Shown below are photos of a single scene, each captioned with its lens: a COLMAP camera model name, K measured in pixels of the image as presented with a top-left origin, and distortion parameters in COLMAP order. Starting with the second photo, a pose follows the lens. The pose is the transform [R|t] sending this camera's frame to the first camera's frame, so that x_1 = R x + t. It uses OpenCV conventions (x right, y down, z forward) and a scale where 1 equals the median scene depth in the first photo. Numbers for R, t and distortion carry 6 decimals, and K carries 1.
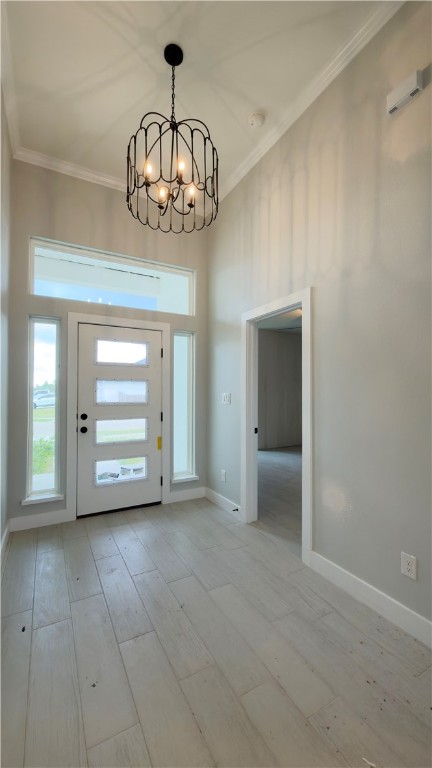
lens RADIAL K [[306.3, 0, 213.8], [0, 306.3, 381.7], [0, 0, 1]] dist [0.004118, 0.000685]
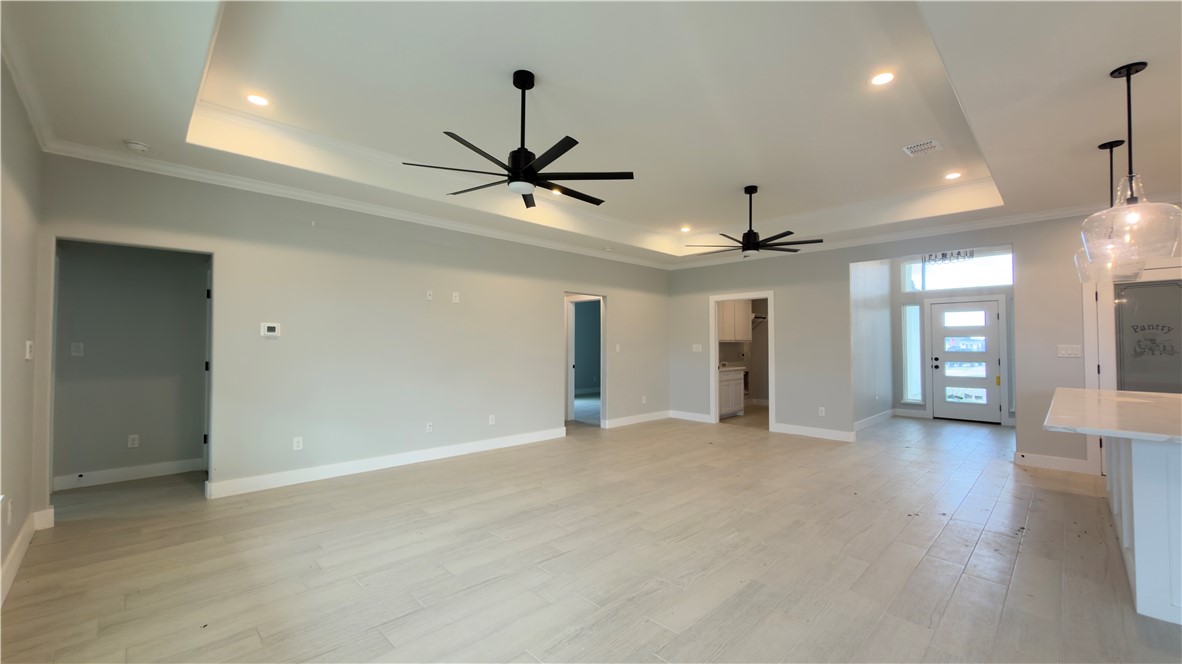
lens RADIAL K [[471.4, 0, 594.8], [0, 471.4, 339.6], [0, 0, 1]] dist [0.004118, 0.000685]
pose [[0.278843, -0.018637, -0.960156, 1.496410], [0.022606, 0.999662, -0.012839, -0.002394], [0.960071, -0.018125, 0.279170, -1.476170]]
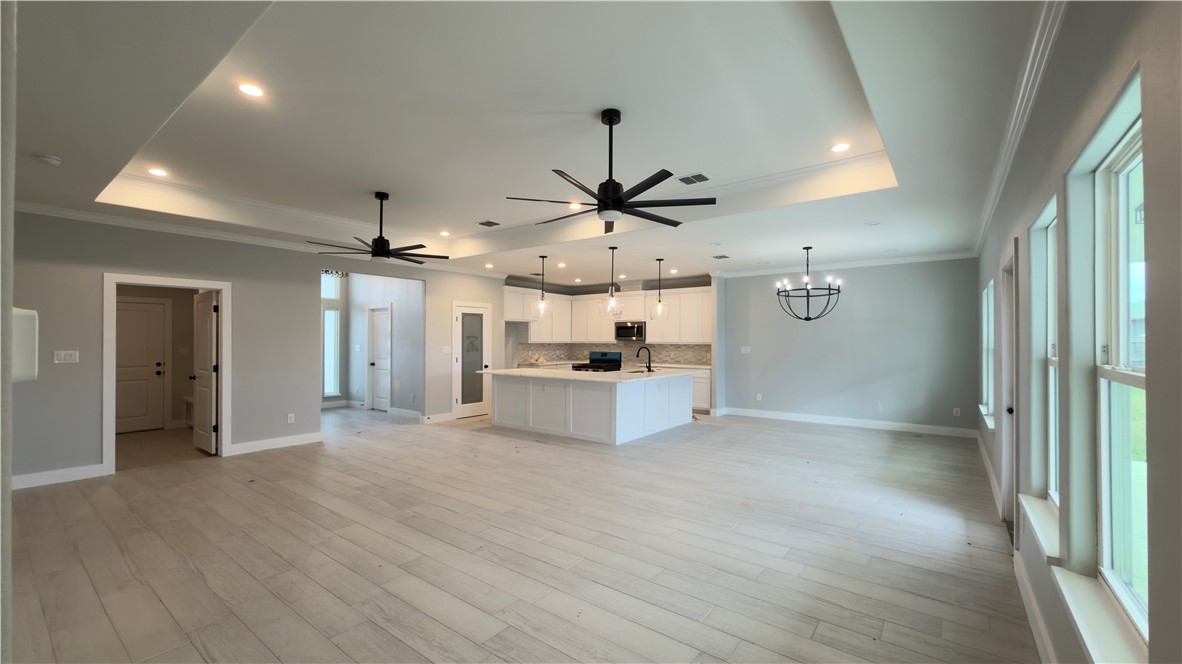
lens RADIAL K [[471.4, 0, 591.6], [0, 471.4, 331.7], [0, 0, 1]] dist [0.004118, 0.000685]
pose [[0.915035, -0.000986, 0.403374, 0.187517], [-0.002108, 0.999972, 0.007226, -0.067342], [-0.403369, -0.007463, 0.915007, -2.229243]]
